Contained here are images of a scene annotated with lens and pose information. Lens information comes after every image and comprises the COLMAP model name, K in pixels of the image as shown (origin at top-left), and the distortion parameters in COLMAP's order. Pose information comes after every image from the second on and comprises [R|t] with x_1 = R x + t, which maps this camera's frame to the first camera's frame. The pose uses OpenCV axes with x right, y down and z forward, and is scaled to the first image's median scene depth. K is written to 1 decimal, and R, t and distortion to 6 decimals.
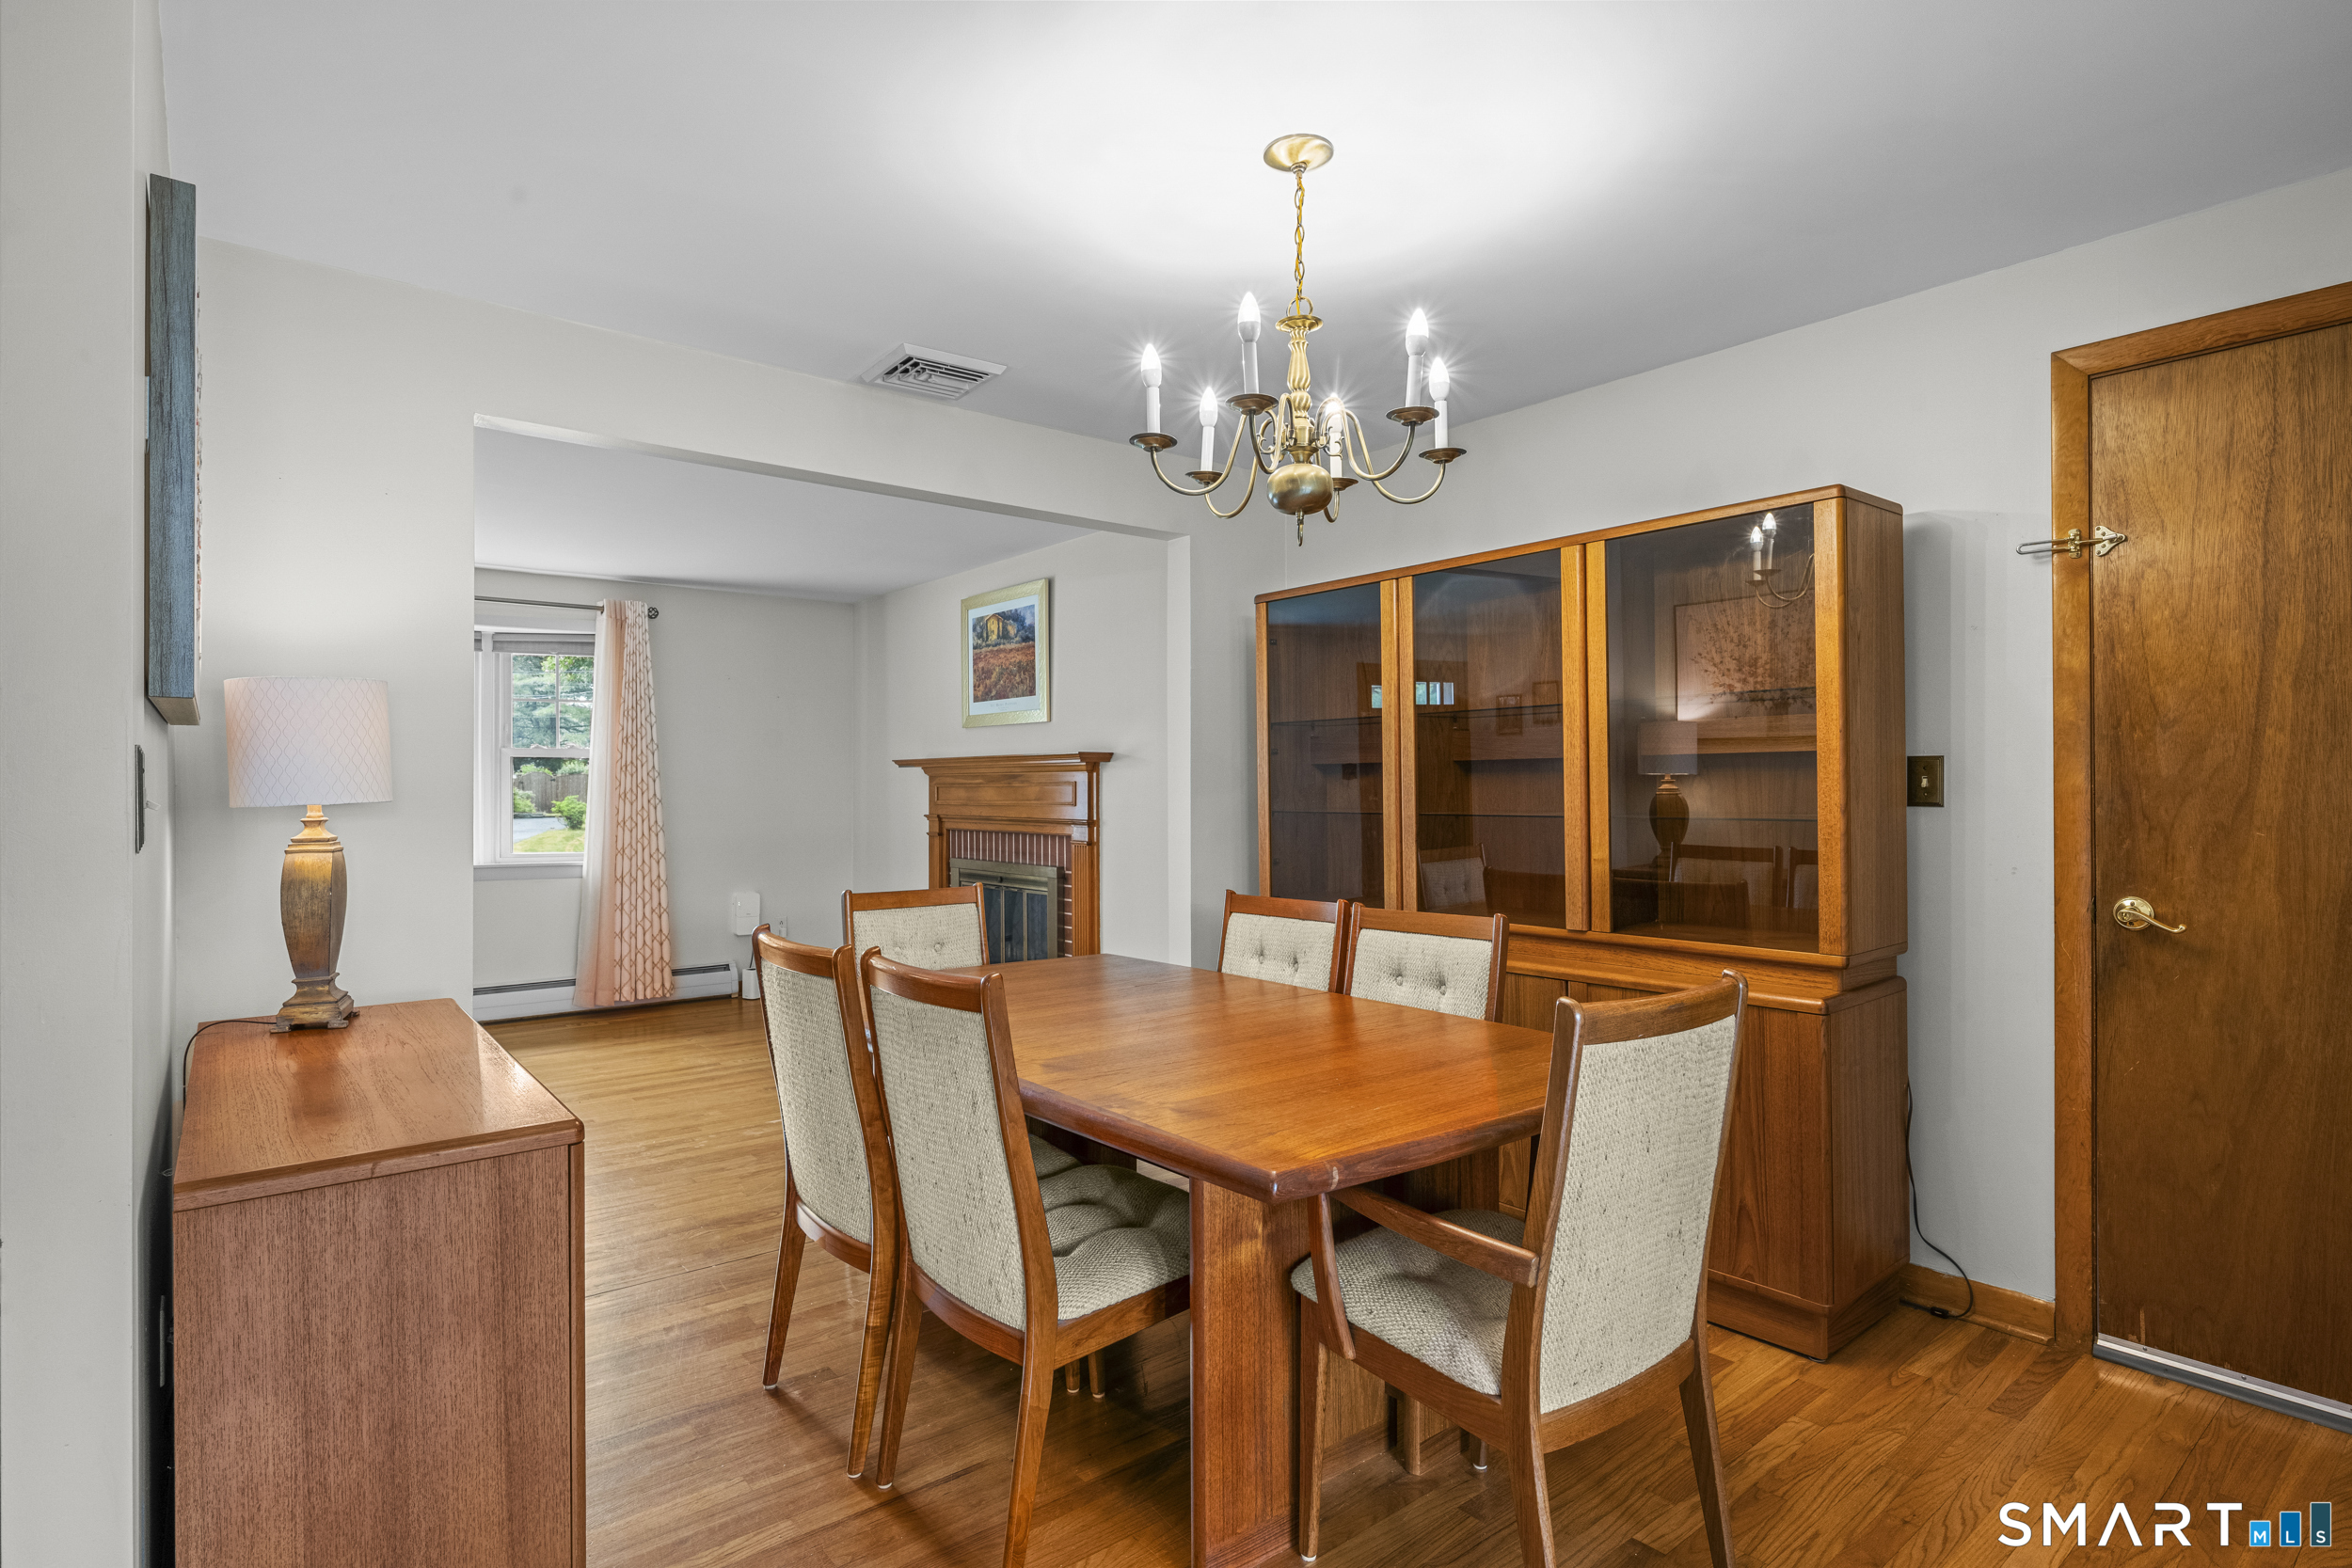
lens RADIAL K [[1174.3, 0, 1169.2], [0, 1174.3, 784.0], [0, 0, 1]] dist [0.003772, 0.000566]
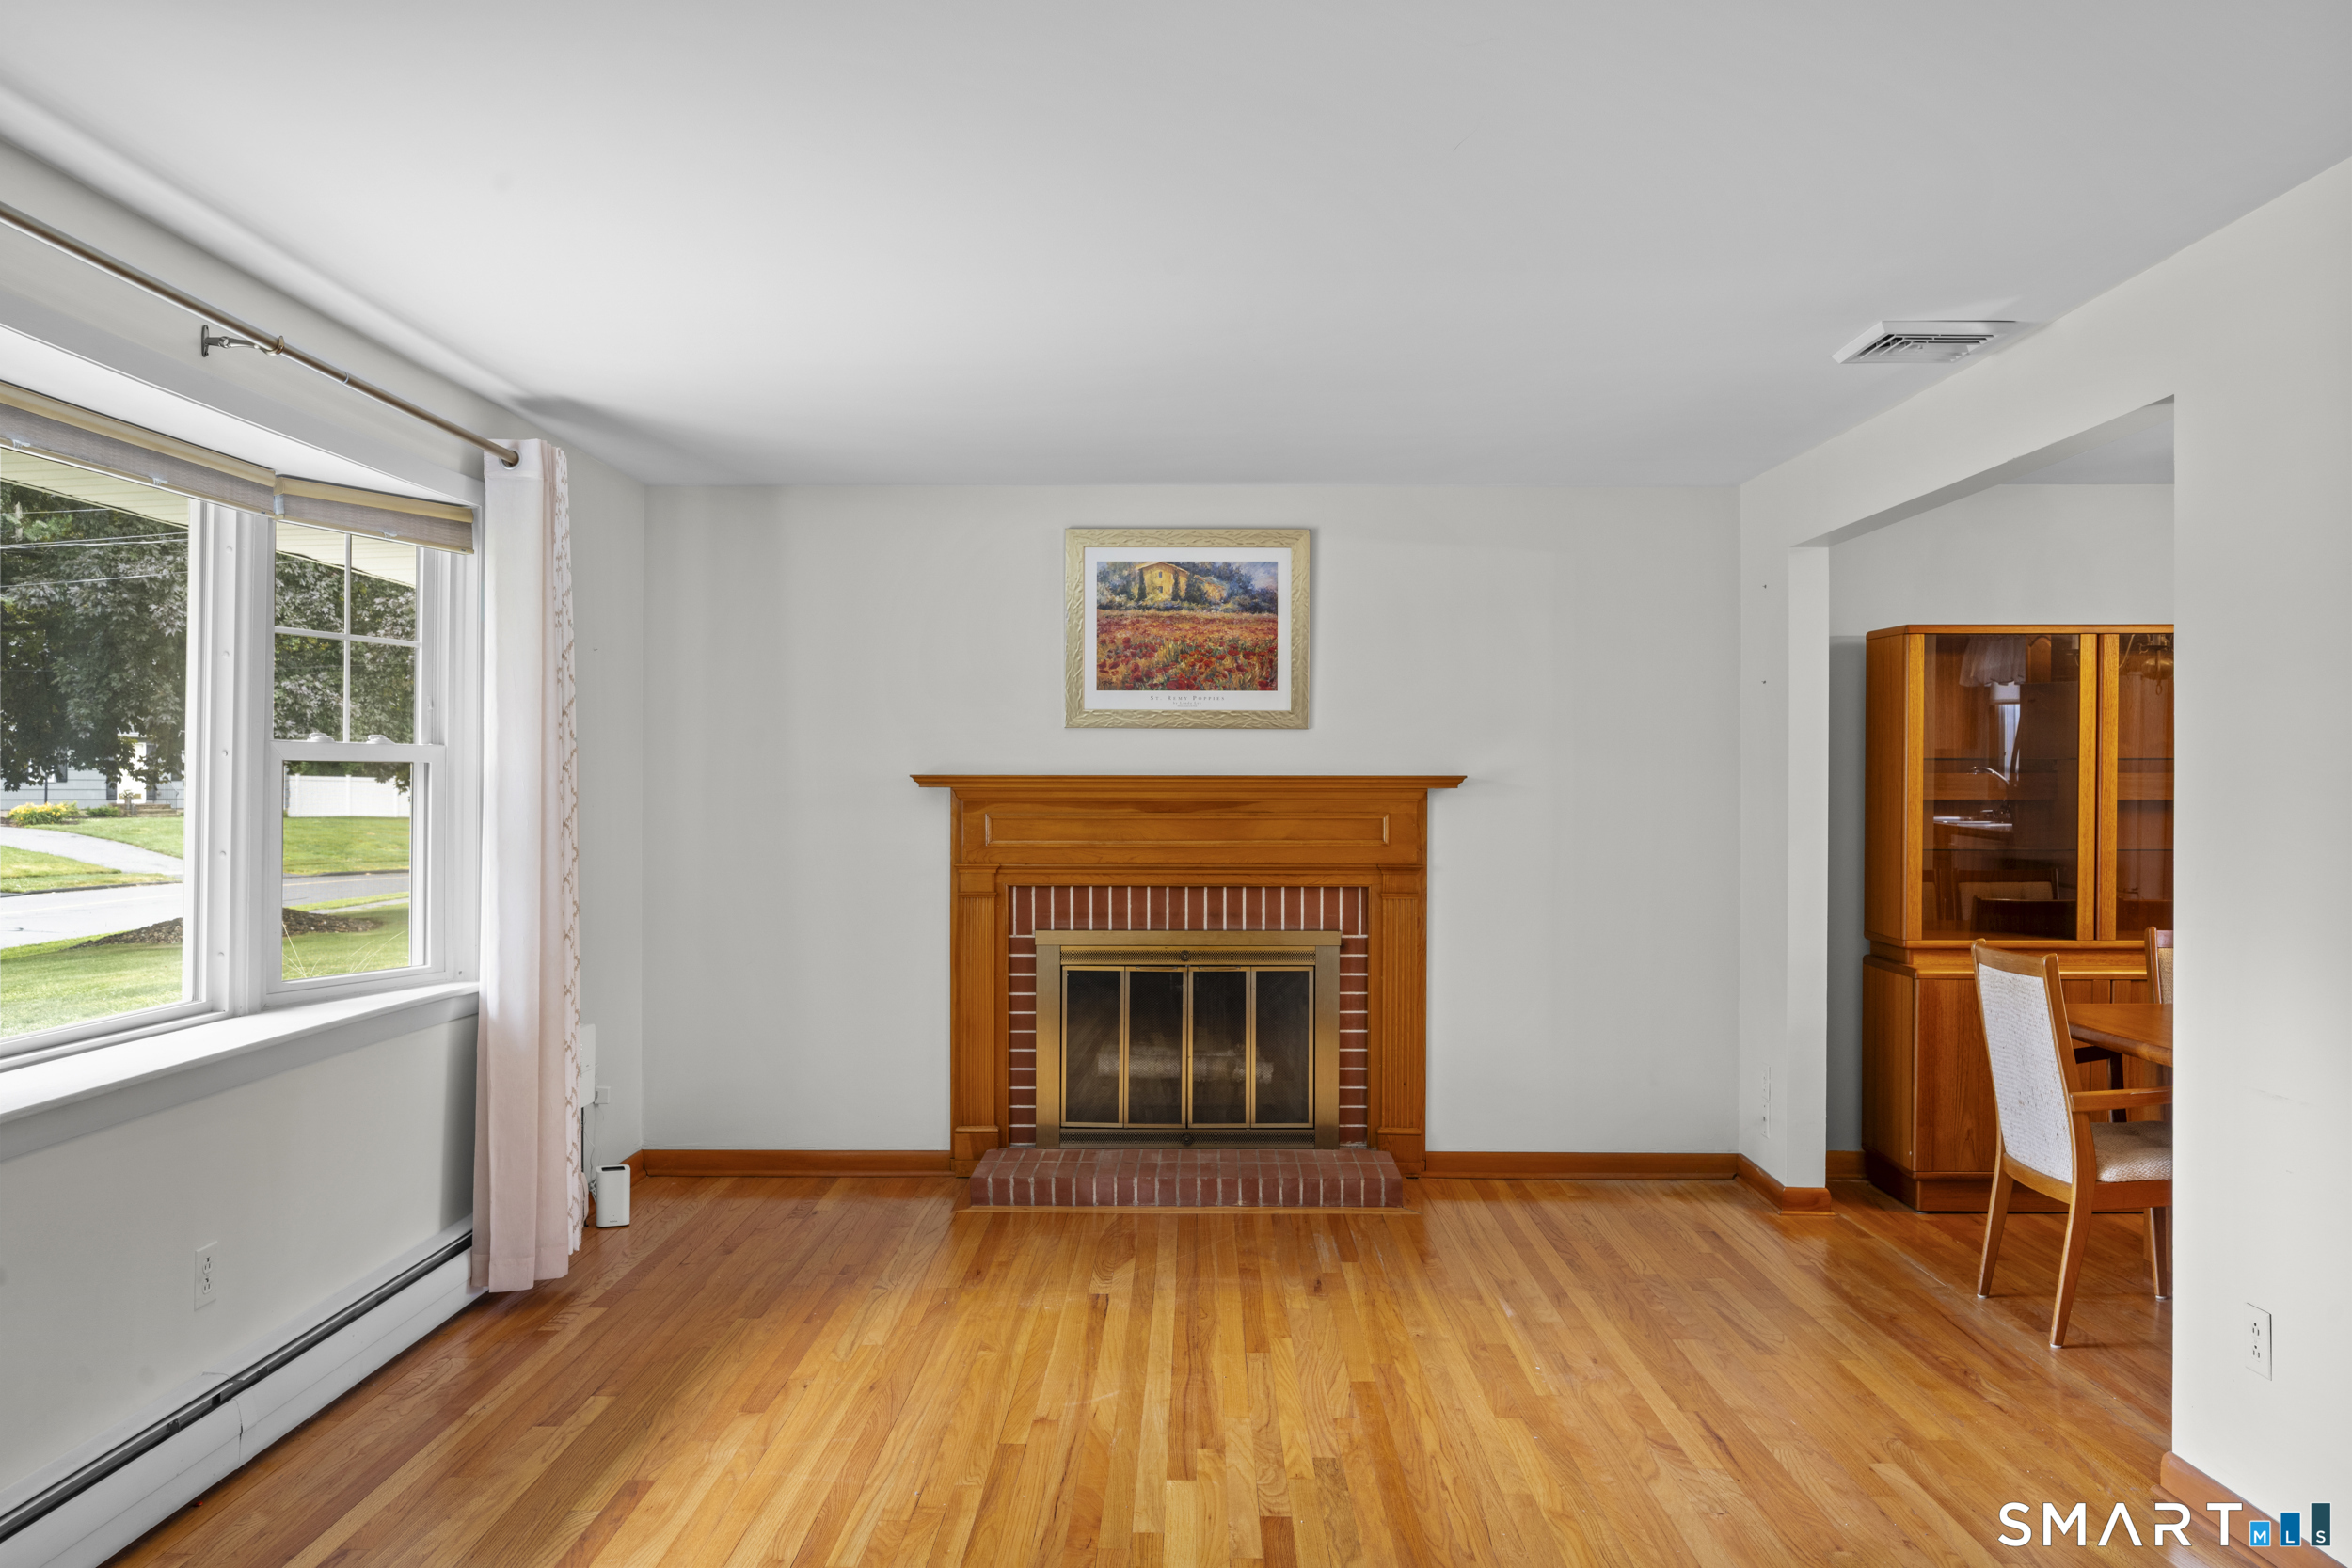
lens RADIAL K [[1728.2, 0, 1175.8], [0, 1728.2, 782.9], [0, 0, 1]] dist [-0.004777, 0.001542]
pose [[0.644374, 0.004543, 0.764697, -0.906625], [-0.006256, 0.999980, -0.000669, -0.017970], [-0.764685, -0.004353, 0.644390, 0.359741]]
